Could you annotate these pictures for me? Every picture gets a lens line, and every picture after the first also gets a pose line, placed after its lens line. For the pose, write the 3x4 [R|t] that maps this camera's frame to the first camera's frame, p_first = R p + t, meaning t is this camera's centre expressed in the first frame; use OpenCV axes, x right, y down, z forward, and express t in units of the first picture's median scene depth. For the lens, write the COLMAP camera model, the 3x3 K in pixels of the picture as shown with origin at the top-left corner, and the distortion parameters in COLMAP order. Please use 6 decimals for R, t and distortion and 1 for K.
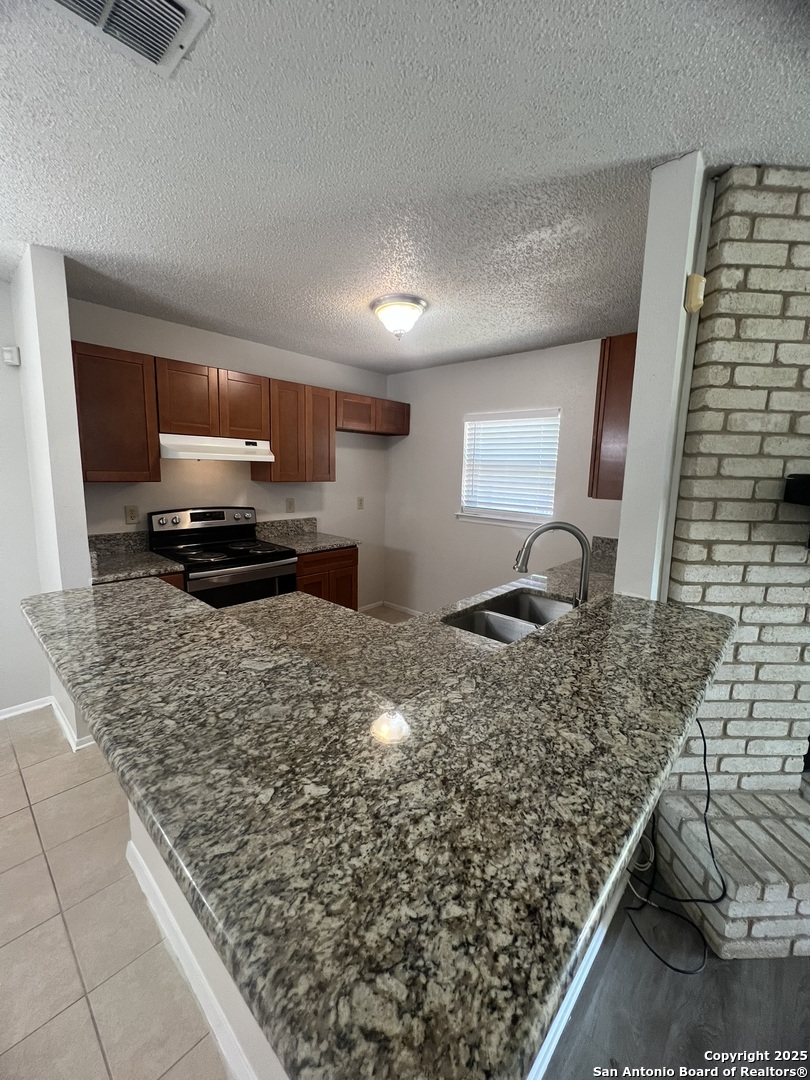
lens RADIAL K [[434.6, 0, 406.0], [0, 434.6, 538.6], [0, 0, 1]] dist [0.001389, 0.000654]
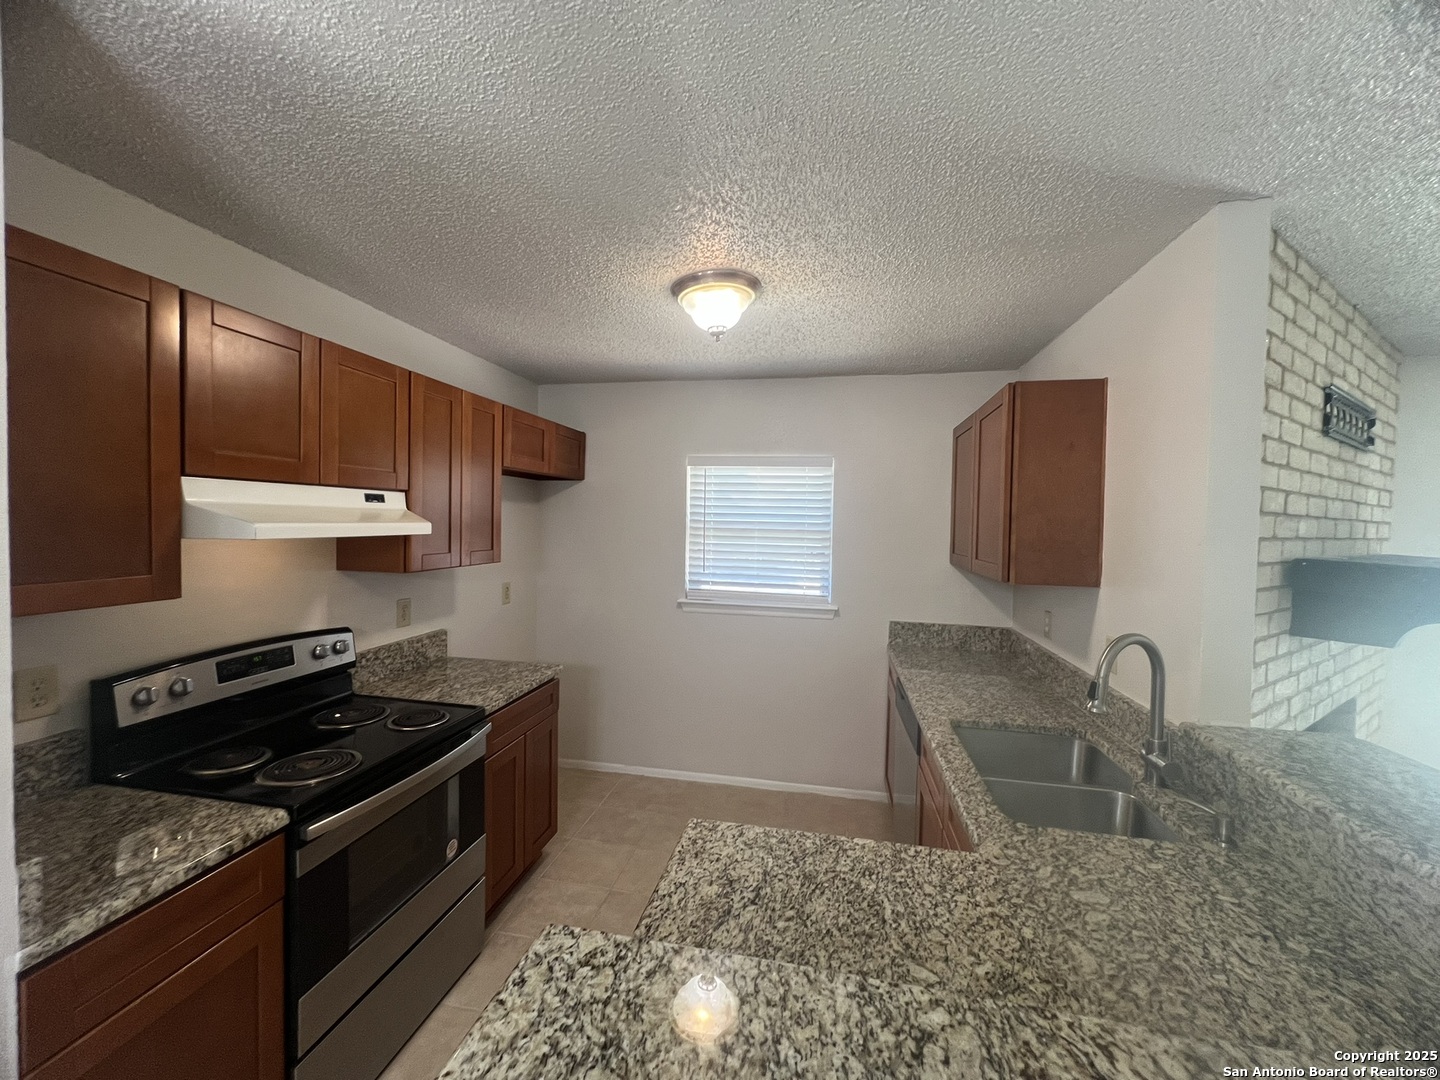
lens RADIAL K [[579.5, 0, 717.6], [0, 579.5, 542.0], [0, 0, 1]] dist [0.001389, 0.000654]
pose [[0.857206, -0.027785, 0.514223, -0.685163], [0.084134, 0.992683, -0.086613, -0.157698], [-0.508054, 0.117509, 0.853272, 0.506859]]
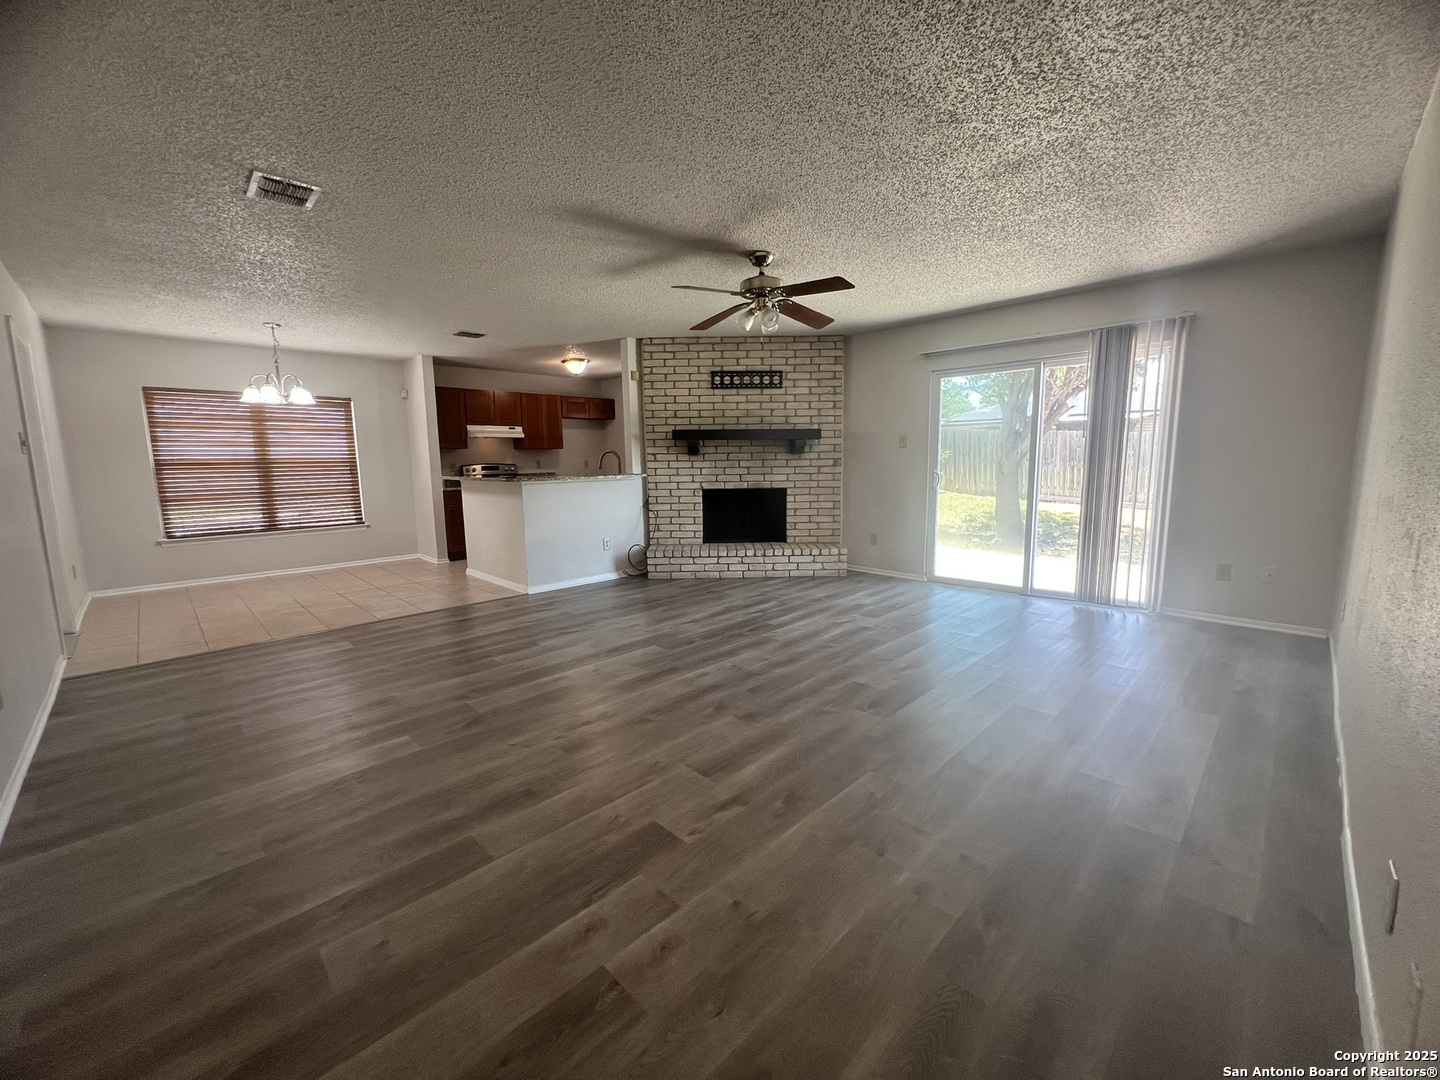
lens RADIAL K [[579.5, 0, 715.7], [0, 579.5, 538.3], [0, 0, 1]] dist [0.001389, 0.000654]
pose [[0.998016, -0.032016, -0.054205, 1.214755], [0.031018, 0.999335, -0.019161, 0.627015], [0.054783, 0.017441, 0.998346, -2.729195]]
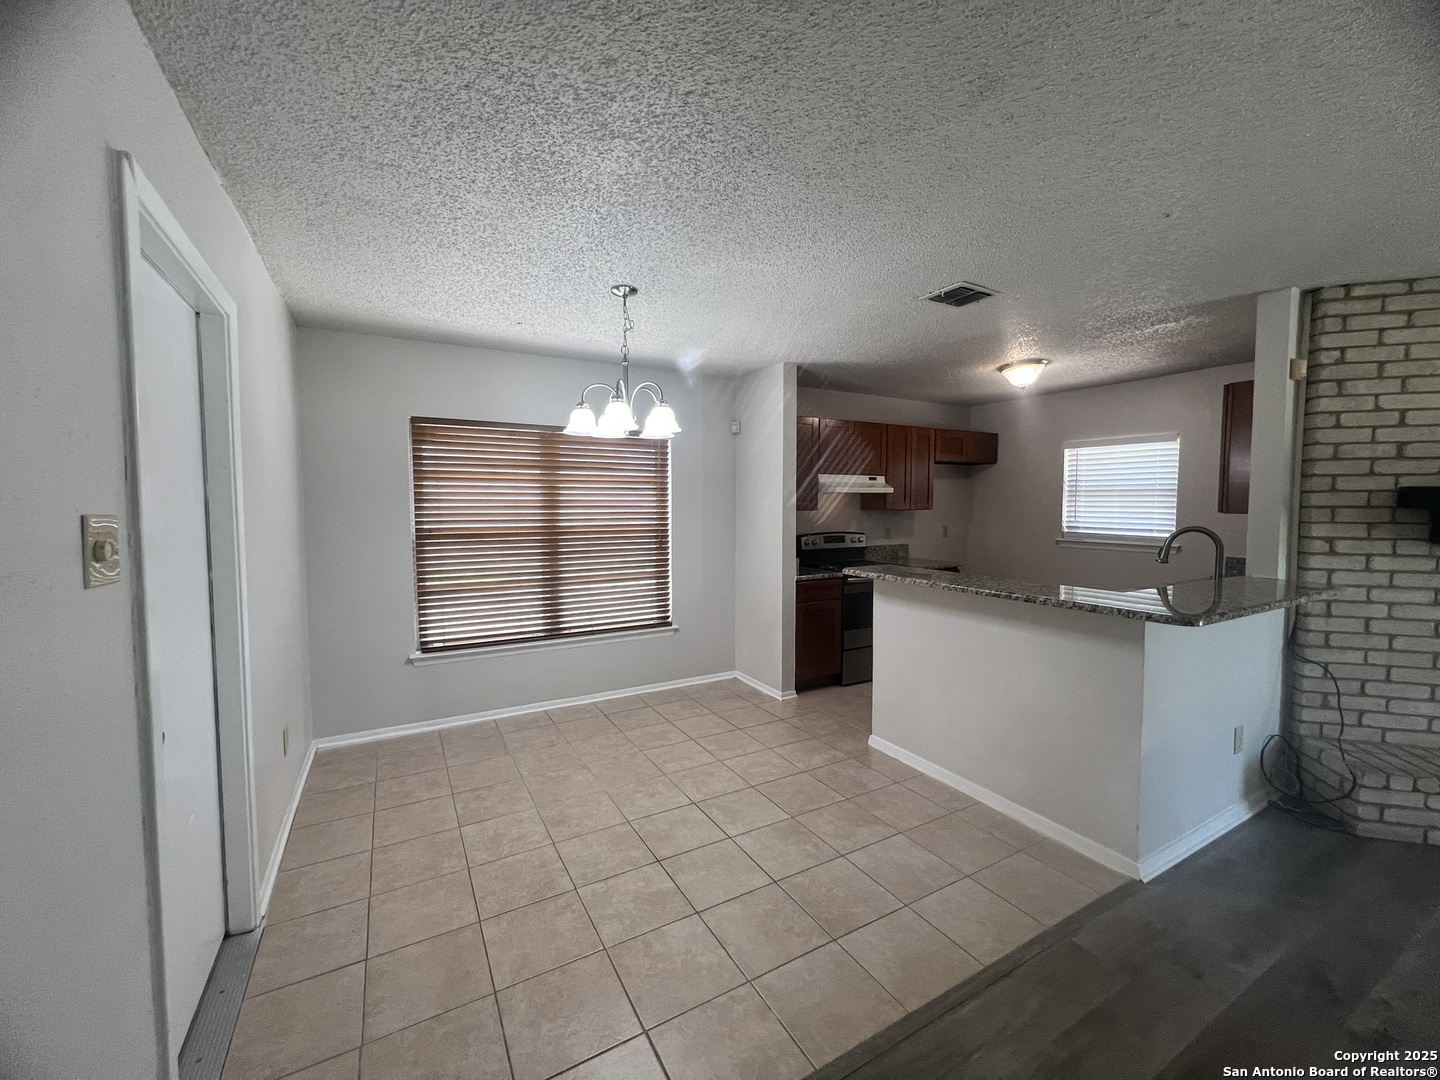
lens RADIAL K [[579.5, 0, 714.8], [0, 579.5, 539.6], [0, 0, 1]] dist [0.001389, 0.000654]
pose [[0.950475, -0.006846, -0.310724, -0.520091], [-0.023615, 0.995277, -0.094164, 0.209548], [0.309901, 0.096839, 0.945824, -1.205044]]
